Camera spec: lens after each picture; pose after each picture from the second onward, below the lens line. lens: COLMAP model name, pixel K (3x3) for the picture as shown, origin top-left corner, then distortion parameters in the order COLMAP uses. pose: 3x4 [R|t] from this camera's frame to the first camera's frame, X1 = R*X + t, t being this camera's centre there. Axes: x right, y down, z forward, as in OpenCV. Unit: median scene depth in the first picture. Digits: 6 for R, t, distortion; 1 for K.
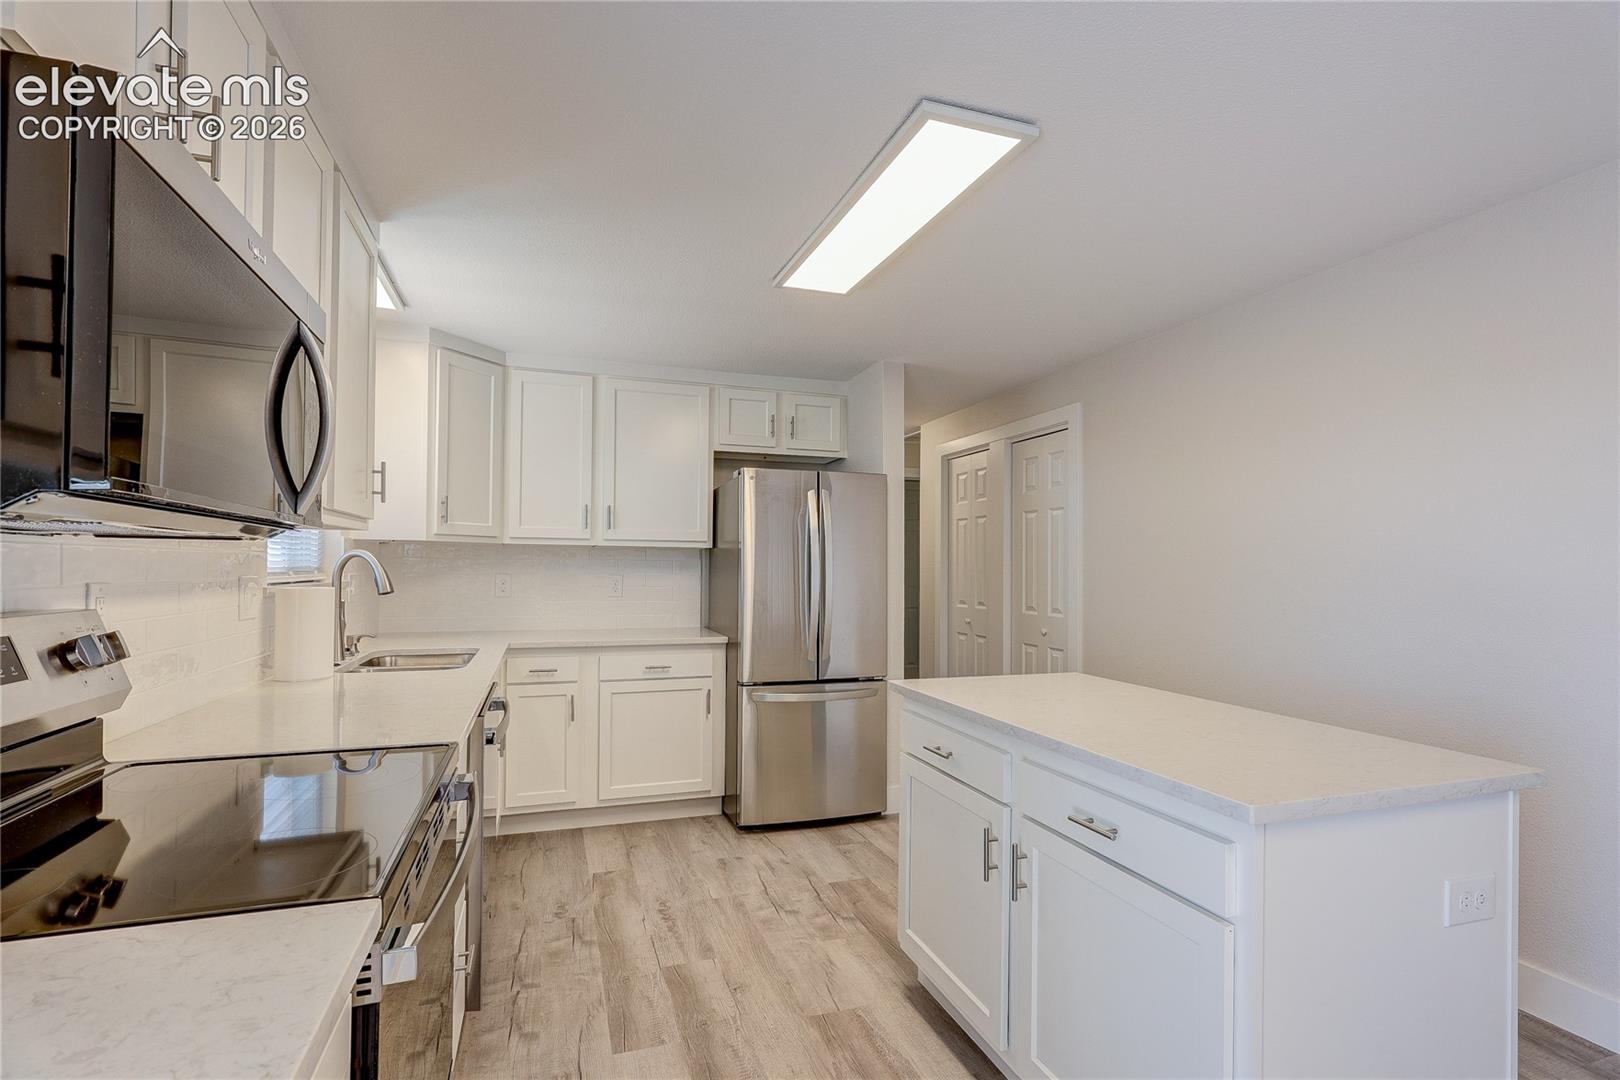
lens RADIAL K [[766.7, 0, 806.6], [0, 766.7, 547.1], [0, 0, 1]] dist [0.000034, 0.000015]
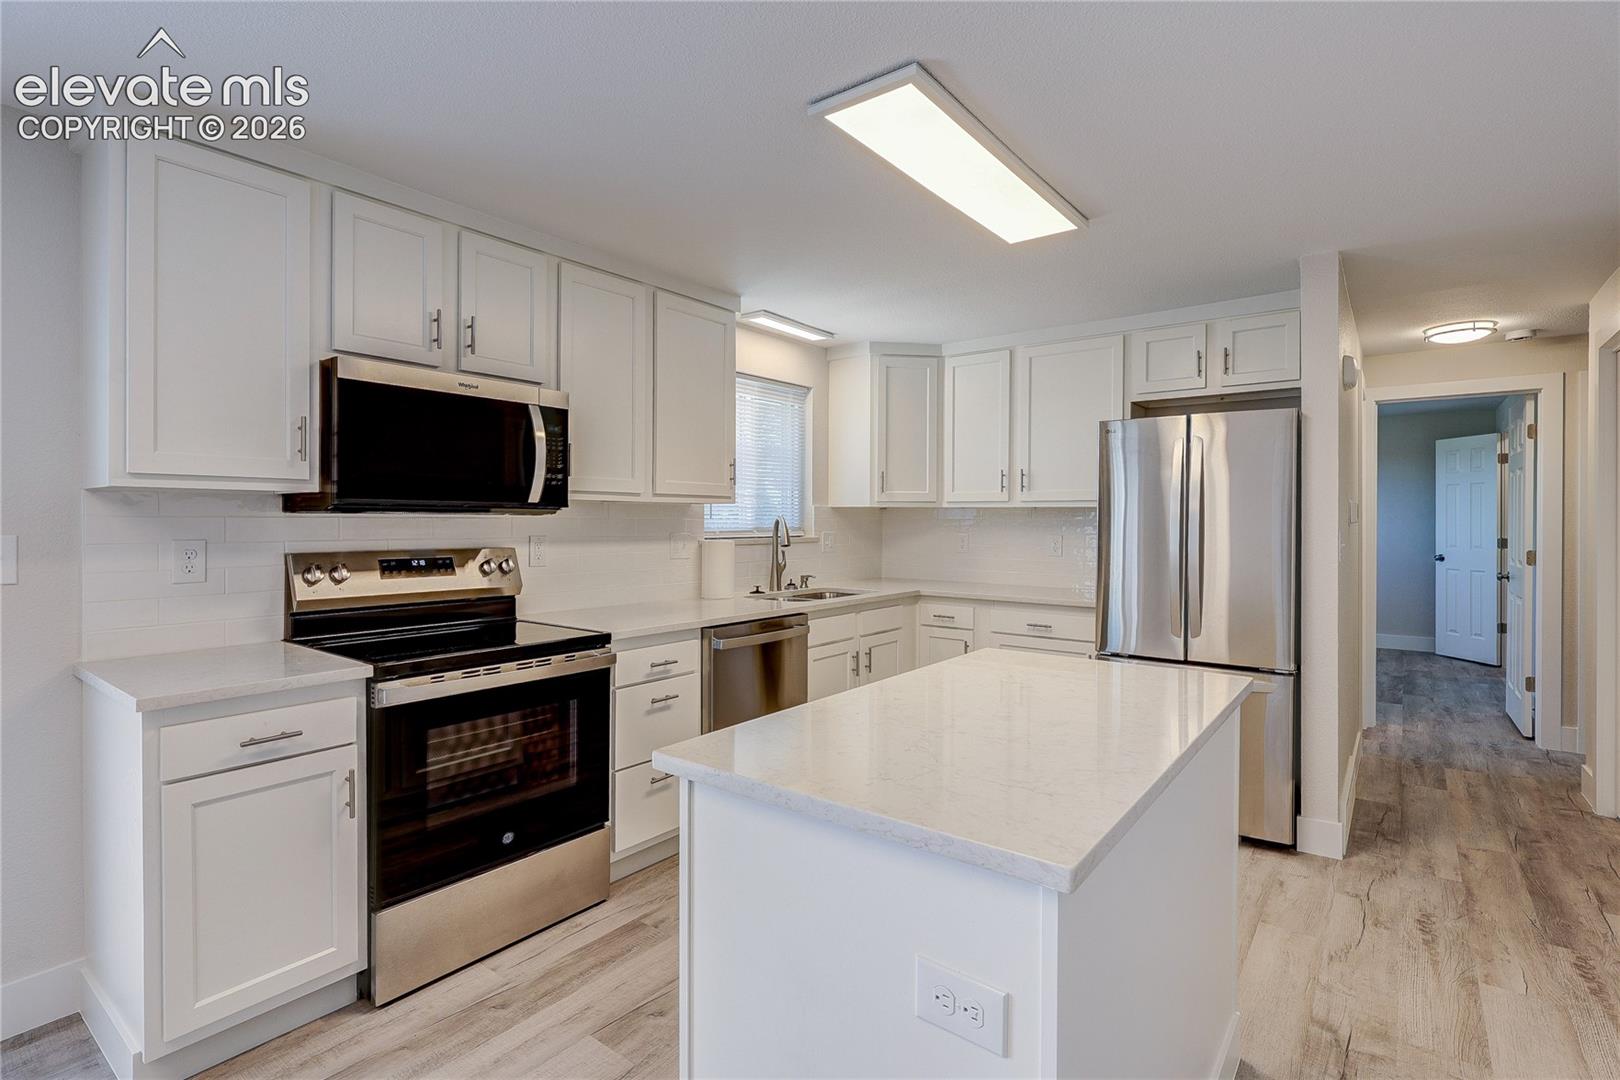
lens RADIAL K [[771.6, 0, 810.2], [0, 771.6, 520.2], [0, 0, 1]] dist [0.000309, 0.000122]
pose [[0.551962, -0.003876, -0.833860, 0.498195], [0.021723, 0.999717, 0.009732, -0.000705], [0.833586, -0.023486, 0.551890, 0.176934]]
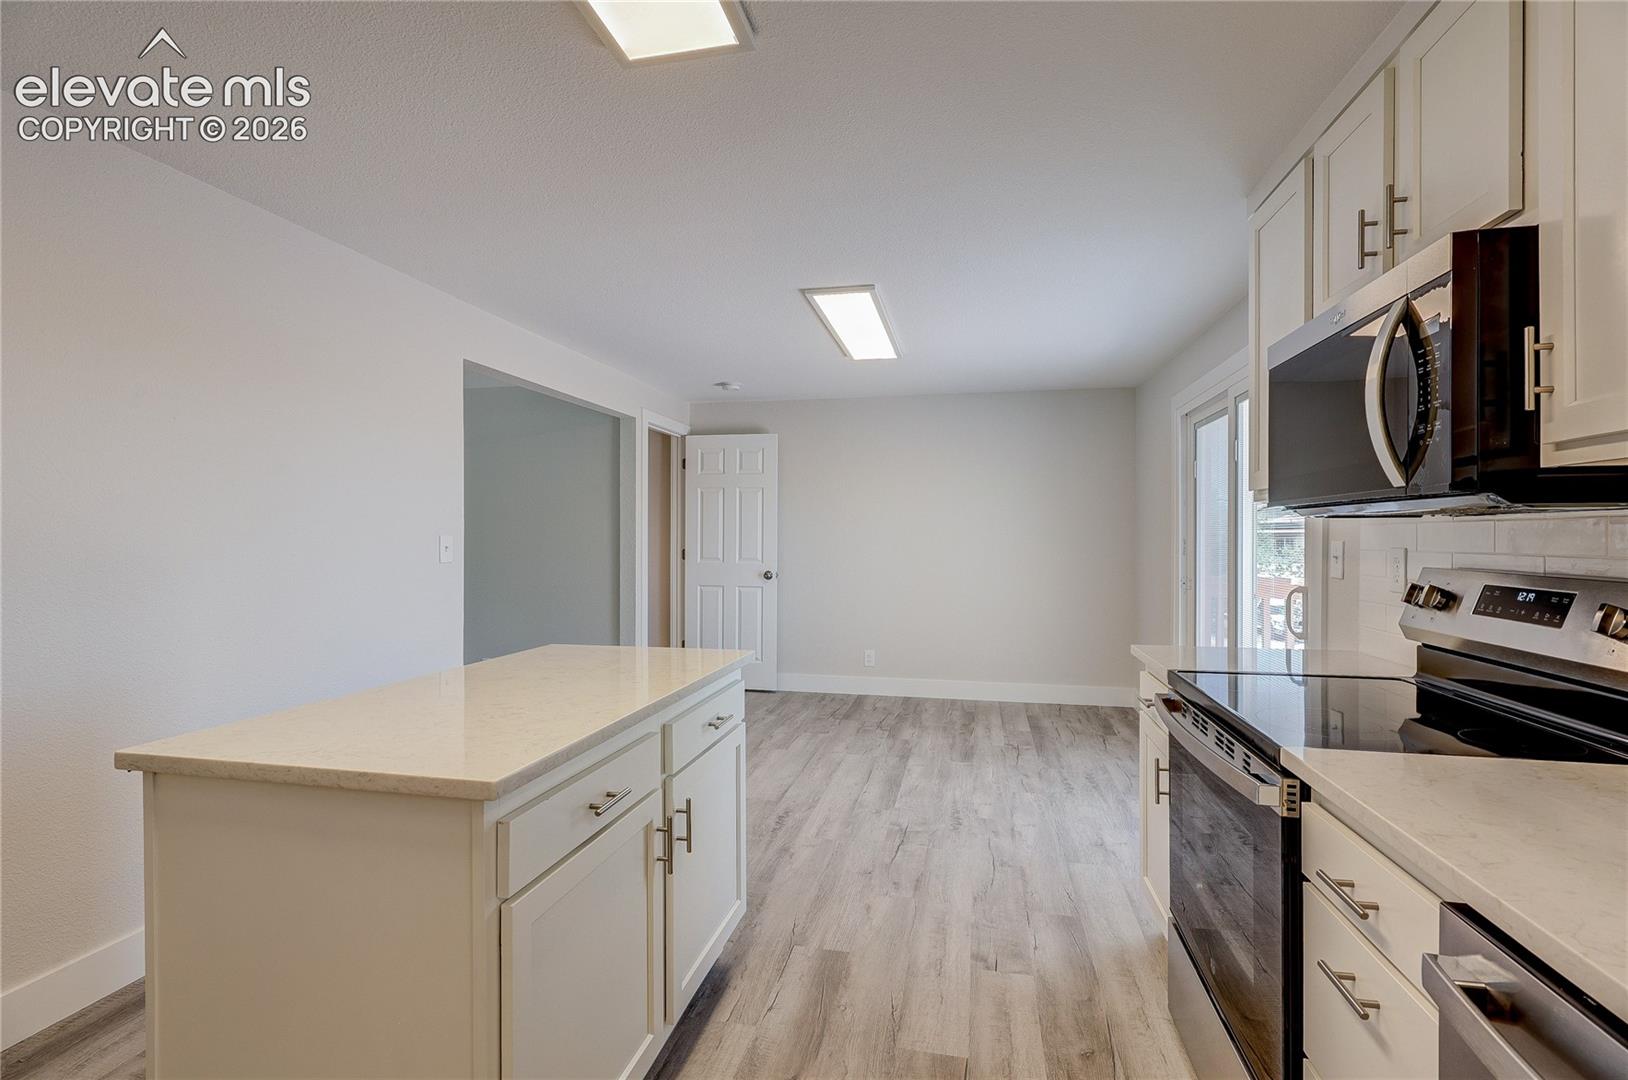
lens RADIAL K [[756.8, 0, 817.6], [0, 756.8, 540.3], [0, 0, 1]] dist [0.018364, 0.000059]
pose [[-0.859269, -0.002791, 0.511517, -0.189618], [-0.013642, 0.999754, -0.017461, 0.020295], [-0.511342, -0.021982, -0.859096, 0.819088]]
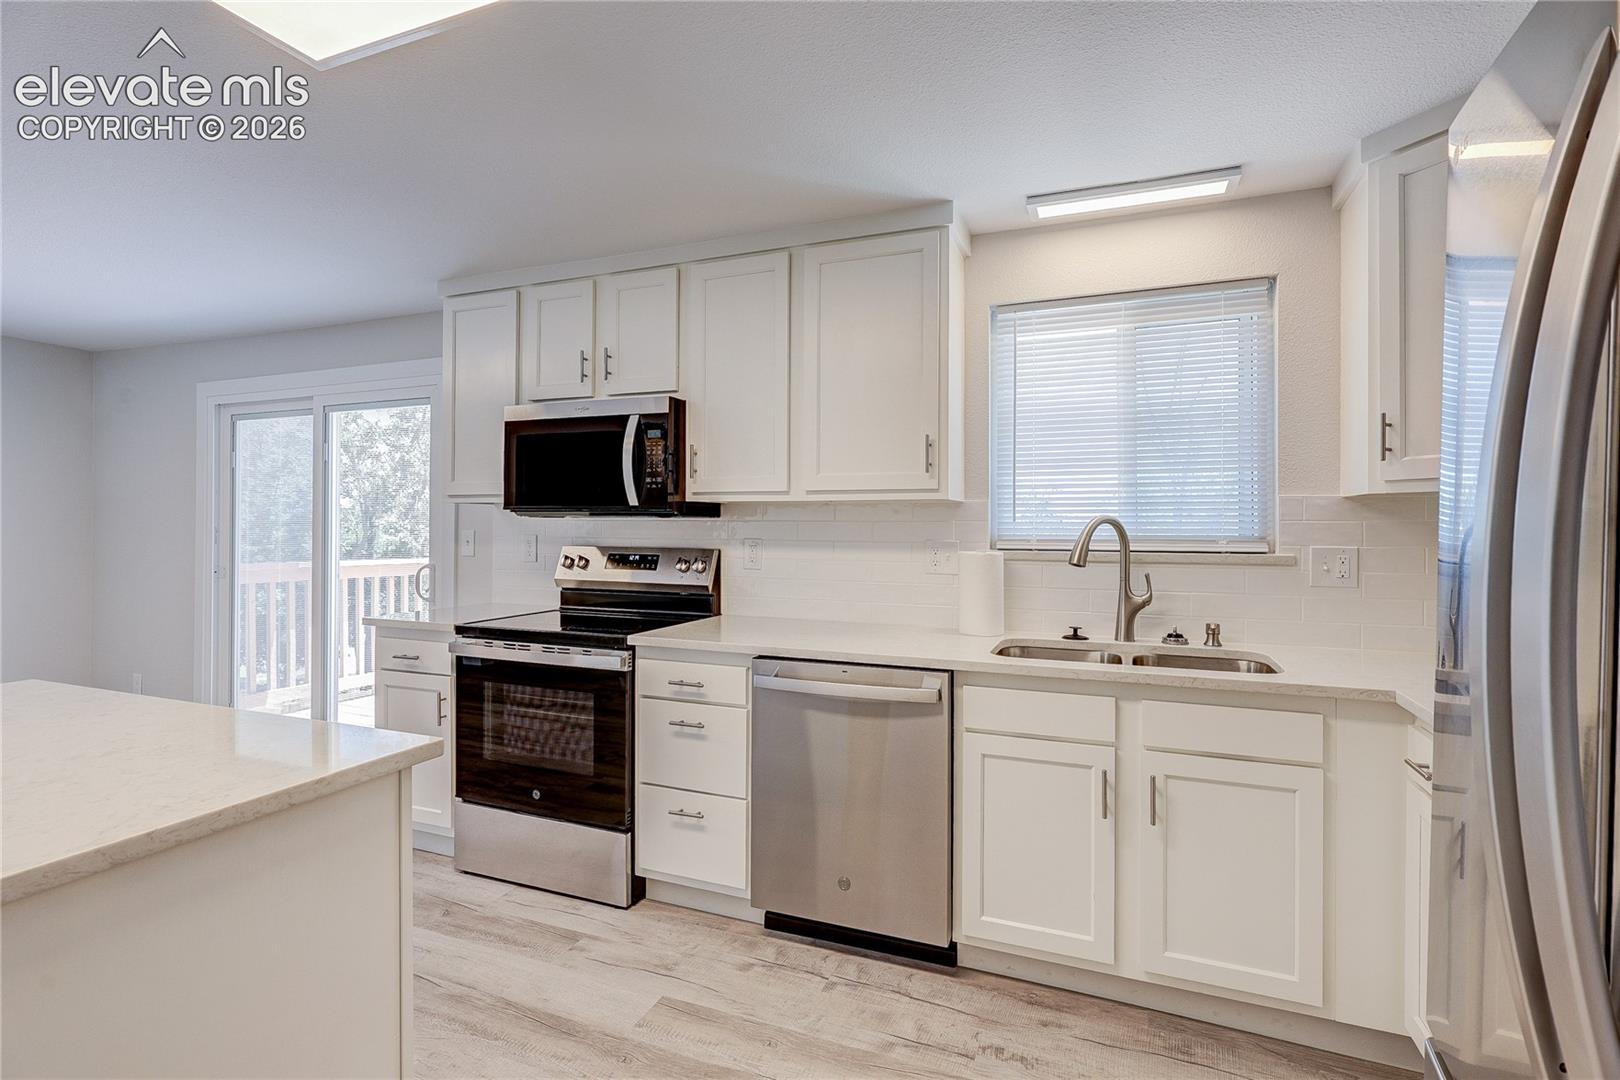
lens RADIAL K [[763.6, 0, 808.0], [0, 763.6, 518.9], [0, 0, 1]] dist [-0.003537, -0.000376]
pose [[-0.652038, -0.013152, -0.758072, 0.222135], [0.012394, 0.999531, -0.028002, 0.020873], [0.758085, -0.027654, -0.651570, 0.982552]]
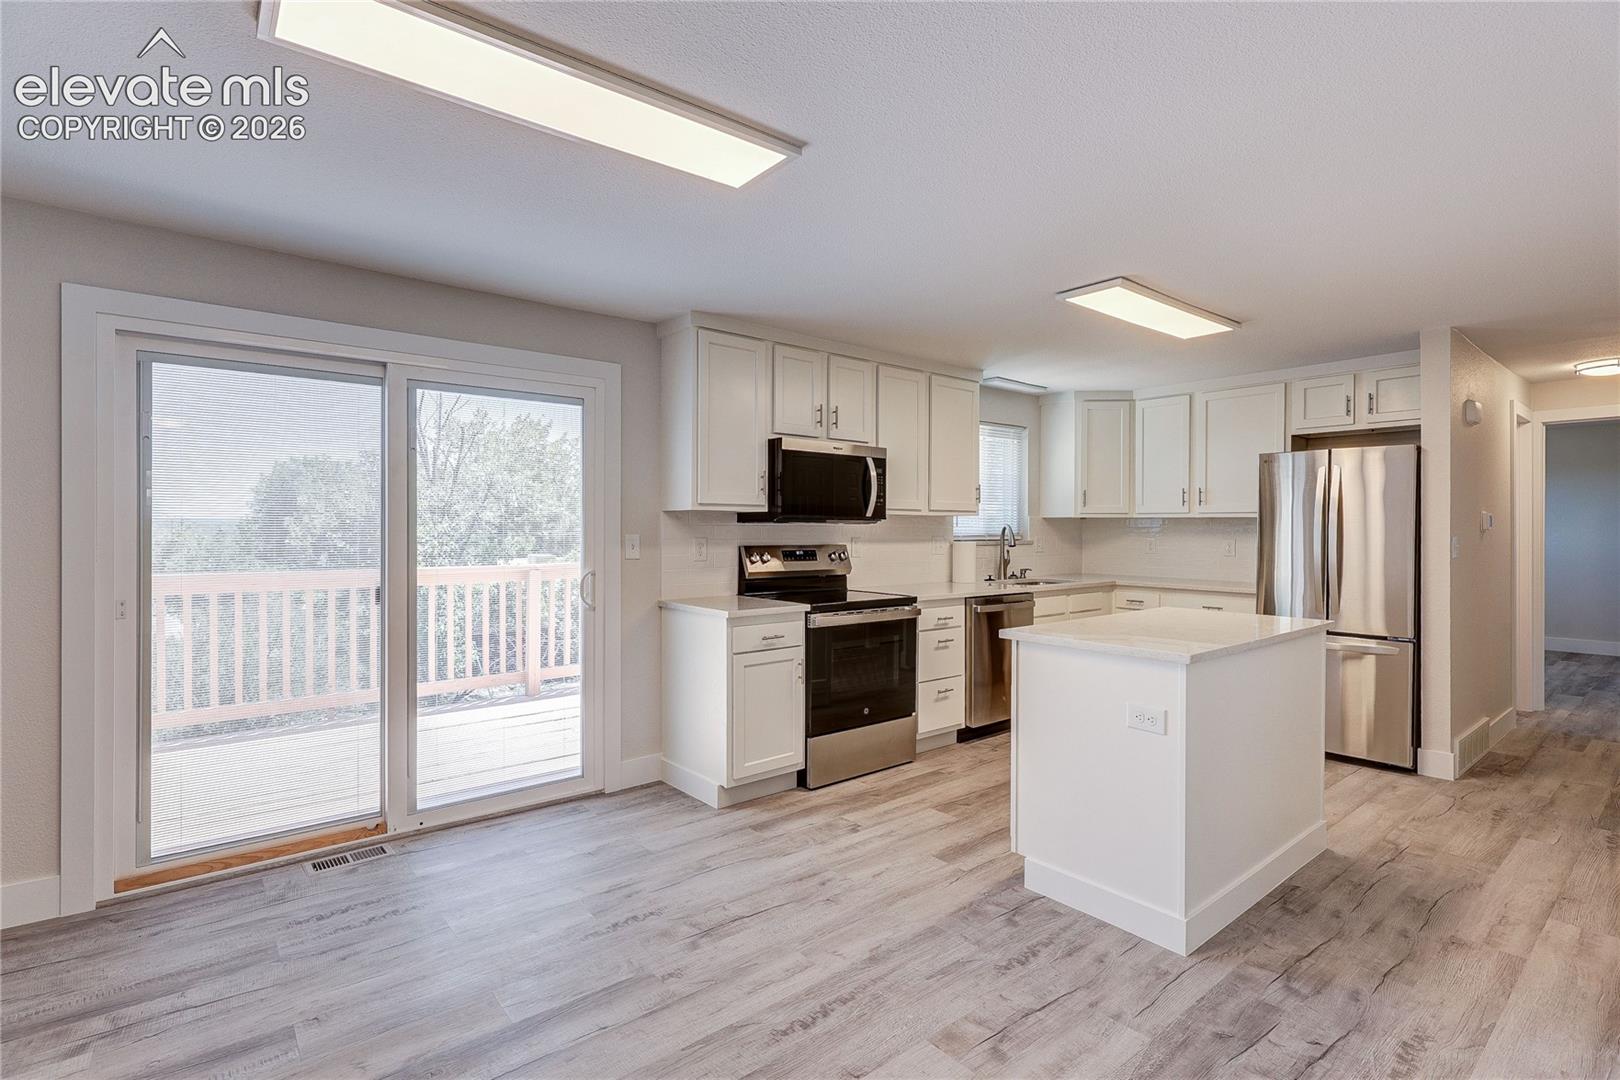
lens RADIAL K [[754.9, 0, 813.7], [0, 754.9, 526.9], [0, 0, 1]] dist [-0.000110, 0.000308]
pose [[0.350673, -0.004891, -0.936485, 0.805149], [0.022888, 0.999732, 0.003350, -0.005431], [0.936218, -0.022609, 0.350691, -0.121654]]
